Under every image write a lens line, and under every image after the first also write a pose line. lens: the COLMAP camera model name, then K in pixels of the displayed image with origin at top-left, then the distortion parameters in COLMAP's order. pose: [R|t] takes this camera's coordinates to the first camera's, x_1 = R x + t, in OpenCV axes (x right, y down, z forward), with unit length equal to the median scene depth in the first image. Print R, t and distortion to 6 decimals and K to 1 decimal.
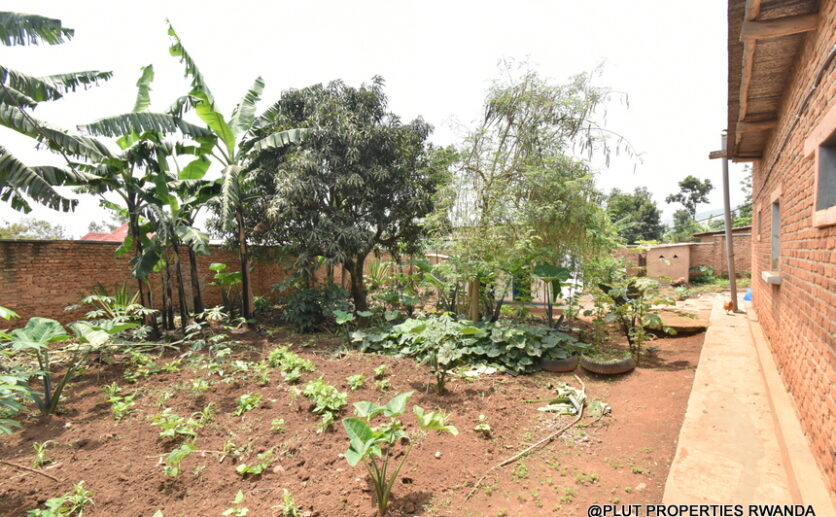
lens RADIAL K [[367.0, 0, 426.6], [0, 367.0, 263.5], [0, 0, 1]] dist [0.006017, -0.003706]
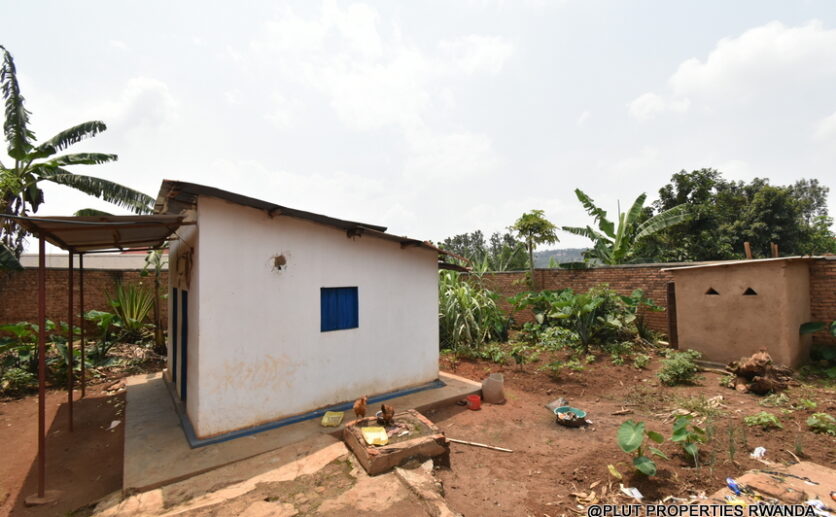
lens RADIAL K [[367.0, 0, 421.1], [0, 367.0, 259.9], [0, 0, 1]] dist [0.006017, -0.003706]
pose [[0.948651, -0.005333, -0.316281, 0.134635], [-0.015216, 0.997931, -0.062466, -0.006656], [0.315960, 0.064071, 0.946607, 0.151263]]
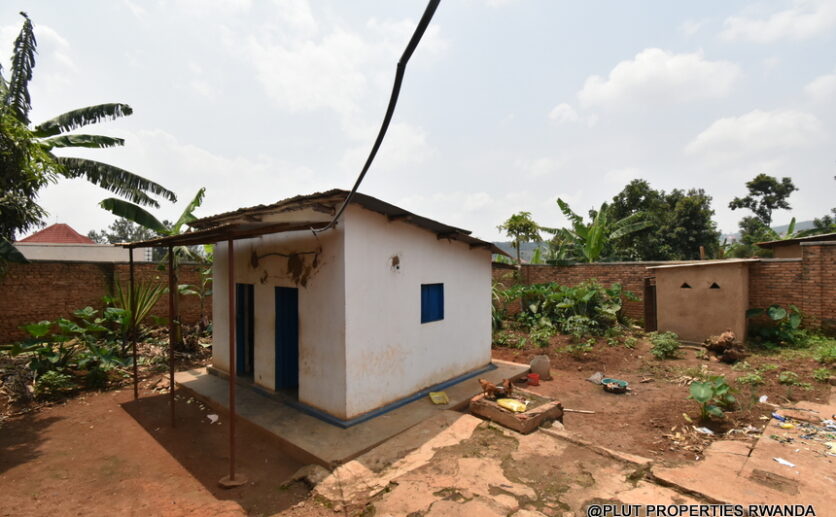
lens RADIAL K [[367.0, 0, 421.9], [0, 367.0, 263.2], [0, 0, 1]] dist [0.006017, -0.003706]
pose [[0.991201, 0.013482, -0.131678, 0.100113], [-0.018079, 0.999266, -0.033778, -0.007447], [0.131126, 0.035862, 0.990717, 0.130766]]
